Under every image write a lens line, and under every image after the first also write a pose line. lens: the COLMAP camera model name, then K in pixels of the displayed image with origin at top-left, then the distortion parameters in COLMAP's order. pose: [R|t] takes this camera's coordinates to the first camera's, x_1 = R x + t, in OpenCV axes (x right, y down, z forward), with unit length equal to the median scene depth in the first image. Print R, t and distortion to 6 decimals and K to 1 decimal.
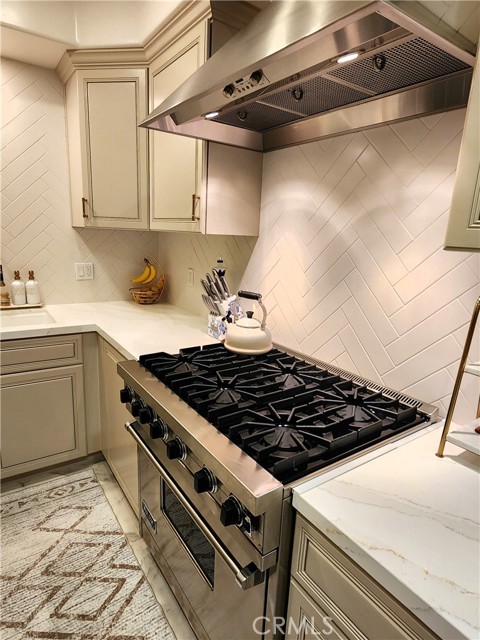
lens RADIAL K [[373.0, 0, 240.0], [0, 373.0, 320.0], [0, 0, 1]] dist [-0.002341, -0.000777]
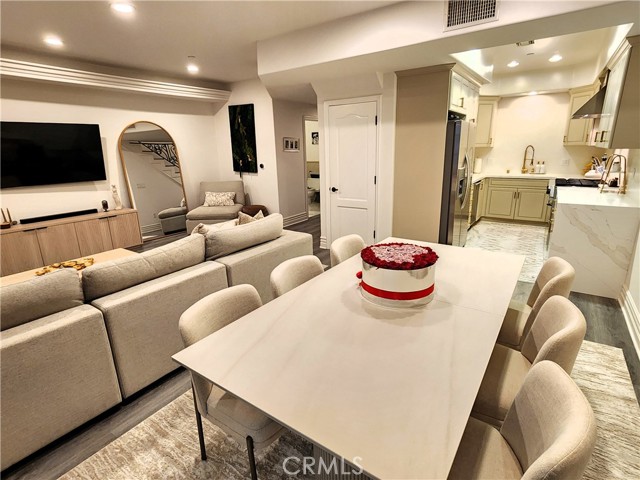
lens RADIAL K [[336.2, 0, 321.6], [0, 336.2, 238.1], [0, 0, 1]] dist [-0.001040, -0.000530]
pose [[0.362417, 0.188928, -0.912666, 1.489099], [-0.171155, 0.976077, 0.134089, 0.448249], [0.916166, 0.107611, 0.386083, -1.743485]]
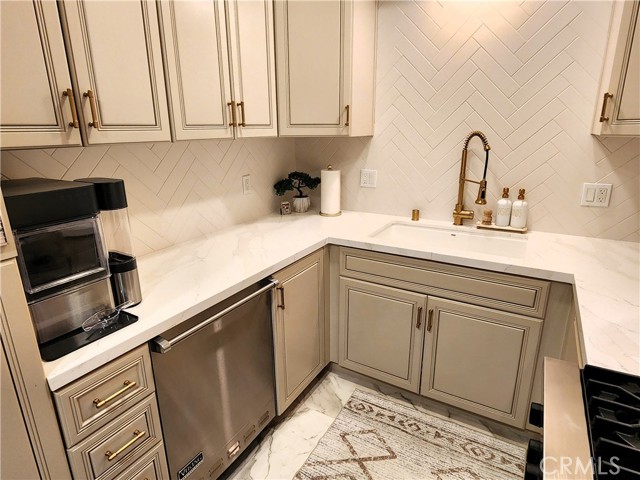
lens RADIAL K [[373.0, 0, 320.4], [0, 373.0, 237.5], [0, 0, 1]] dist [-0.002341, -0.000777]
pose [[0.425575, 0.204543, -0.881504, 0.017187], [-0.173297, 0.974512, 0.142460, -0.072125], [0.888175, 0.092135, 0.450174, 0.238103]]
